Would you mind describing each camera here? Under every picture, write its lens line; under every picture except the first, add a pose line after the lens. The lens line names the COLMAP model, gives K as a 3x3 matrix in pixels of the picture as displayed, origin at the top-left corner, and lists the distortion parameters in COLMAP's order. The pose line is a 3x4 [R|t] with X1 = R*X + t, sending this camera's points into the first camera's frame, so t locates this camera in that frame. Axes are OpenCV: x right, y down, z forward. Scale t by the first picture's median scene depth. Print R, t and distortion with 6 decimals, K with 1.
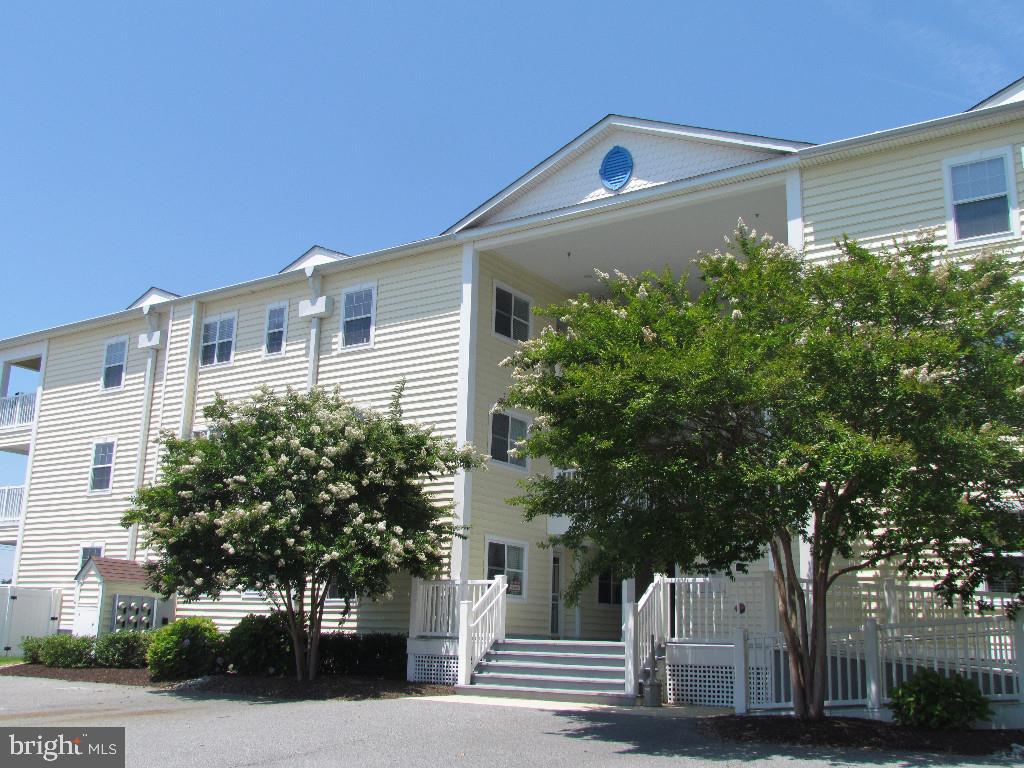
lens RADIAL K [[1014.1, 0, 514.2], [0, 1014.1, 383.8], [0, 0, 1]] dist [-0.004797, 0.000000]
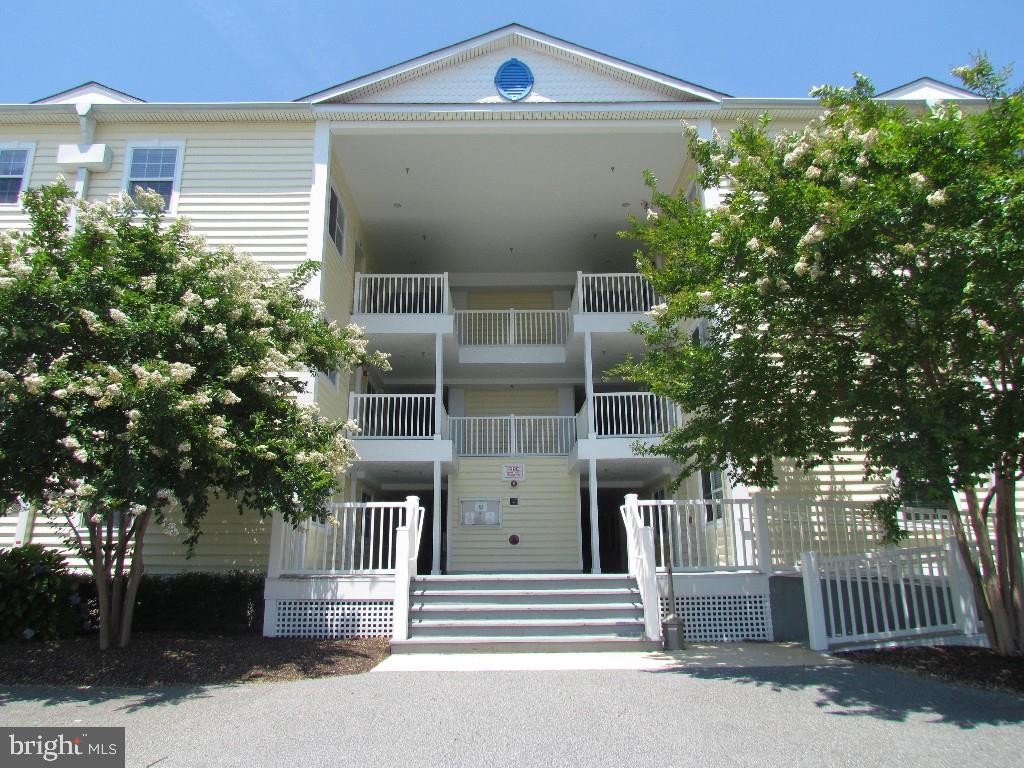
lens RADIAL K [[735.6, 0, 493.4], [0, 735.6, 362.4], [0, 0, 1]] dist [-0.006688, -0.008307]
pose [[0.833659, 0.122642, 0.538490, -0.254386], [-0.106583, 0.992430, -0.061021, 0.097346], [-0.541897, -0.006523, 0.840419, 0.411619]]
